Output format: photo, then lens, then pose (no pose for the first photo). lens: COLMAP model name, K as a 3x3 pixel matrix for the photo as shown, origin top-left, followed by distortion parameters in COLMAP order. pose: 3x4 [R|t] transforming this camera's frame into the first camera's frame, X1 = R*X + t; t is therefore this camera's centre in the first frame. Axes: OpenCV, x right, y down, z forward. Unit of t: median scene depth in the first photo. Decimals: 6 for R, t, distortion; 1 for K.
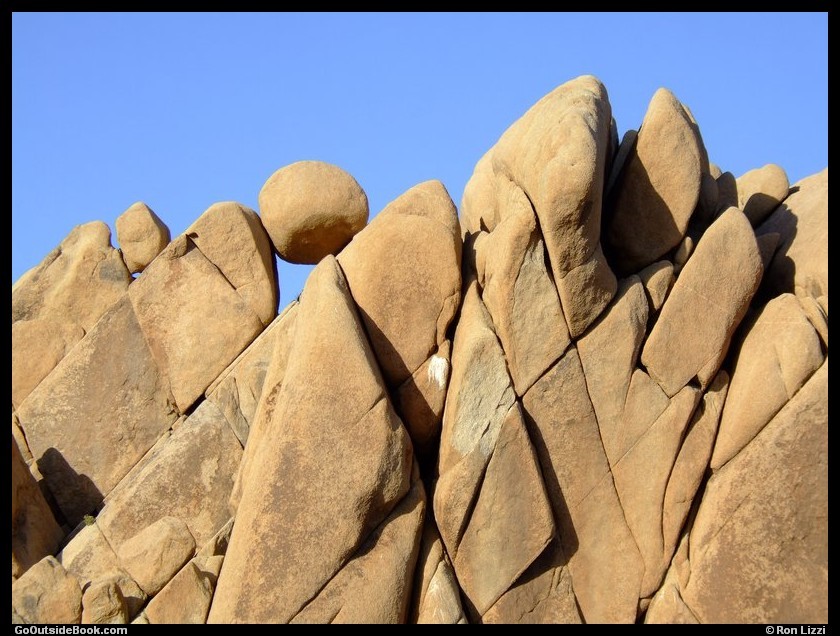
lens RADIAL K [[3084.0, 0, 420.2], [0, 3084.0, 318.8], [0, 0, 1]] dist [-0.058585, 0.000000]
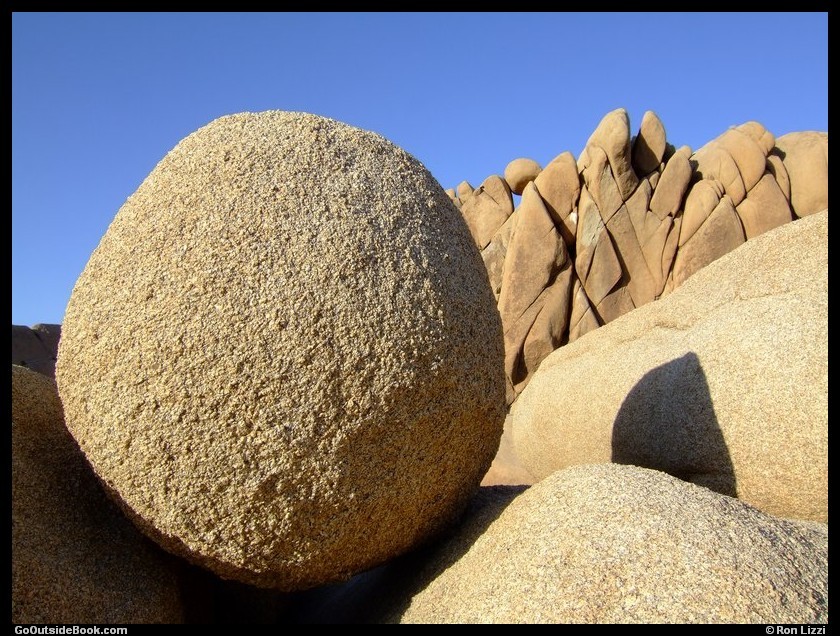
lens RADIAL K [[763.9, 0, 420.9], [0, 763.9, 315.8], [0, 0, 1]] dist [-0.174206, 0.000000]
pose [[0.982254, -0.061742, -0.177103, -0.013730], [0.071697, 0.996154, 0.050370, 0.059840], [0.173312, -0.062174, 0.982903, 0.325347]]
